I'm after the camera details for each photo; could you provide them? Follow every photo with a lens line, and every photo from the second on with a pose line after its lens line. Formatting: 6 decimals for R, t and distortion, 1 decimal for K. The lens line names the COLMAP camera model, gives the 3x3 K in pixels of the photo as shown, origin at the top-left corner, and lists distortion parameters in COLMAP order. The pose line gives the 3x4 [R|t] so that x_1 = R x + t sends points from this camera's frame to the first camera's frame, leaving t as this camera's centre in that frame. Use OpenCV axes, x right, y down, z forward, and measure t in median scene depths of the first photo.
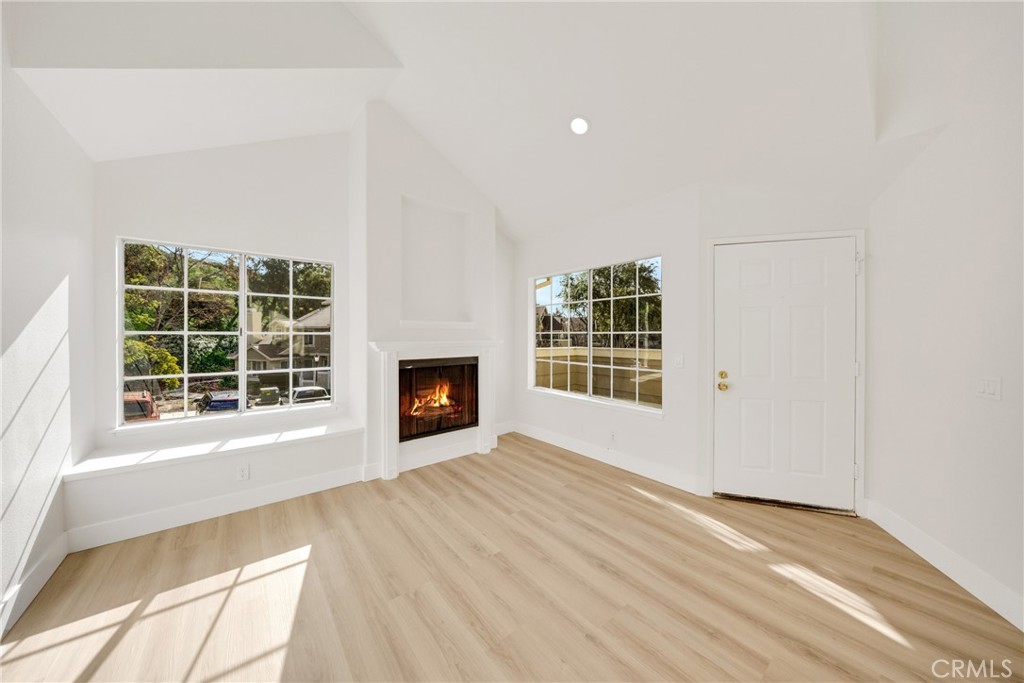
lens RADIAL K [[336.9, 0, 512.5], [0, 336.9, 334.3], [0, 0, 1]] dist [-0.001736, -0.000227]
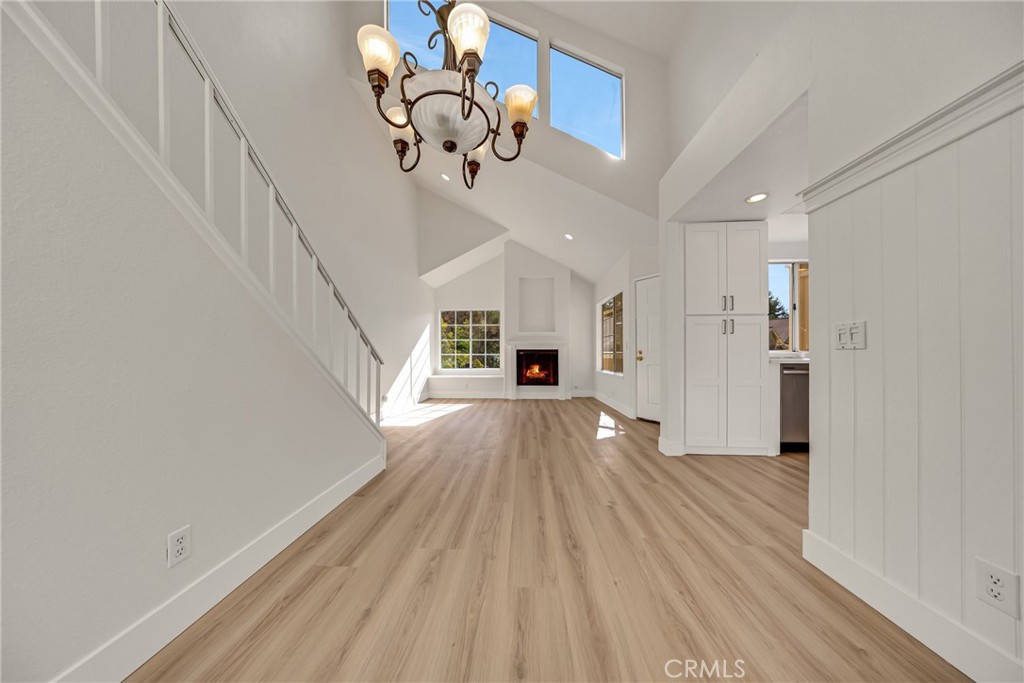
lens RADIAL K [[304.0, 0, 511.2], [0, 304.0, 355.5], [0, 0, 1]] dist [0.000346, -0.000029]
pose [[0.750248, -0.001560, -0.661155, 1.185049], [0.002589, 0.999996, 0.000579, 0.135506], [0.661152, -0.002146, 0.750249, -0.684498]]
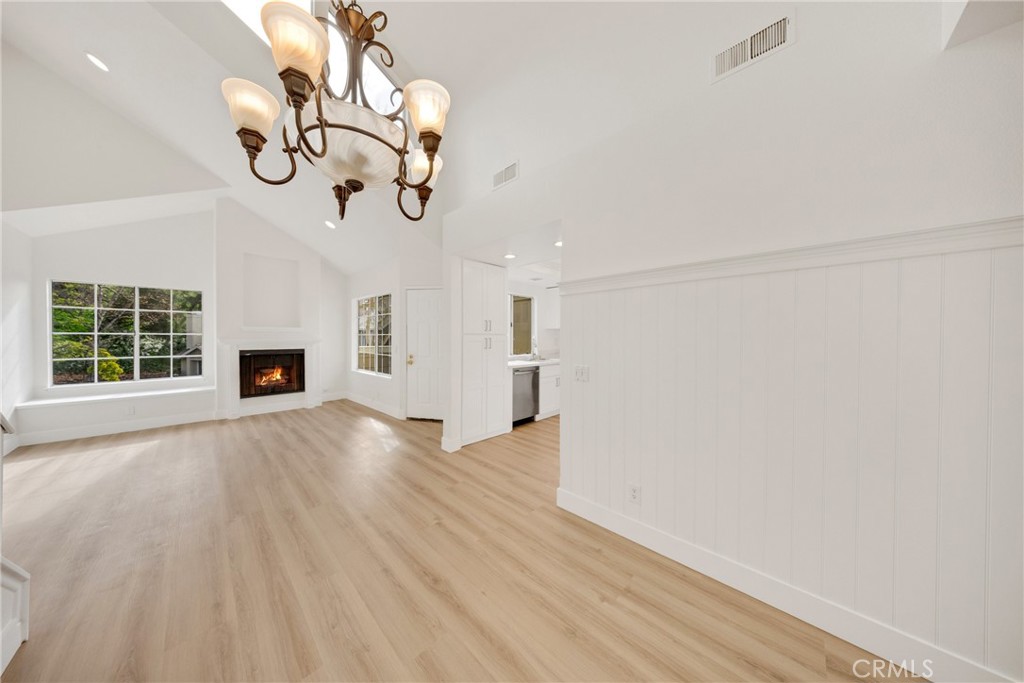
lens RADIAL K [[304.6, 0, 501.9], [0, 304.6, 338.7], [0, 0, 1]] dist [-0.000167, -0.000068]
pose [[0.994091, 0.002563, 0.108520, 0.957195], [-0.003345, 0.999970, 0.007023, 0.003989], [-0.108499, -0.007345, 0.994069, -0.796033]]
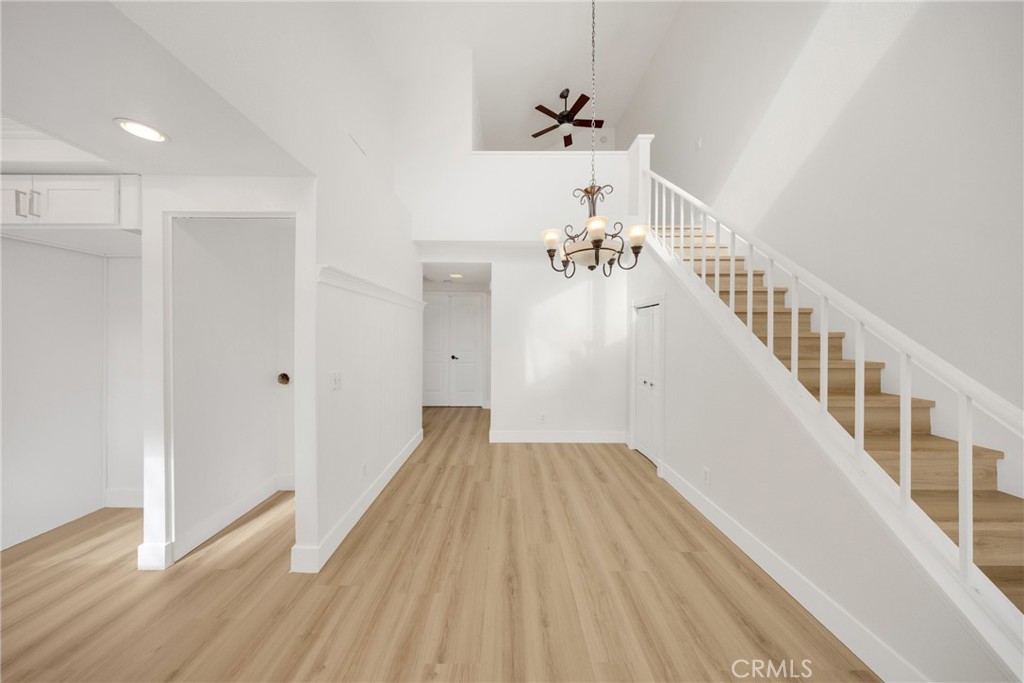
lens RADIAL K [[302.9, 0, 506.9], [0, 302.9, 334.6], [0, 0, 1]] dist [-0.000946, -0.000021]
pose [[-0.780632, -0.006408, 0.624959, 0.507919], [-0.006368, 0.999977, 0.002299, -0.006629], [-0.624959, -0.002185, -0.780654, 0.325213]]
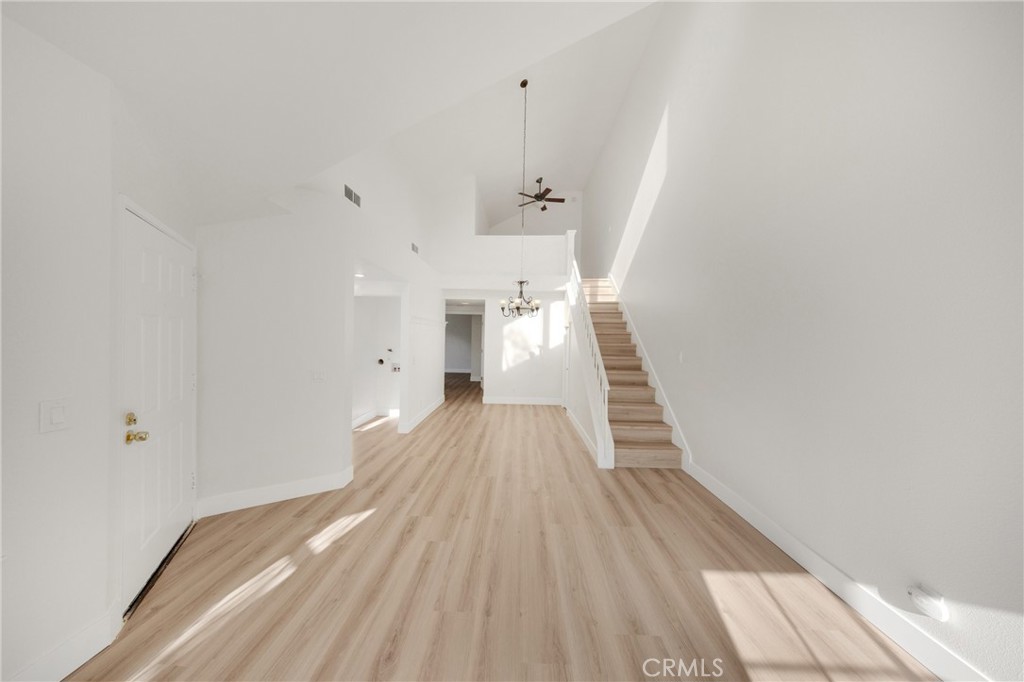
lens RADIAL K [[299.8, 0, 510.6], [0, 299.8, 339.8], [0, 0, 1]] dist [0.000222, -0.000103]
pose [[-0.759889, -0.023901, 0.649613, -0.276031], [-0.019938, 0.999711, 0.013460, -0.049768], [-0.649747, -0.002724, -0.760146, 0.965441]]
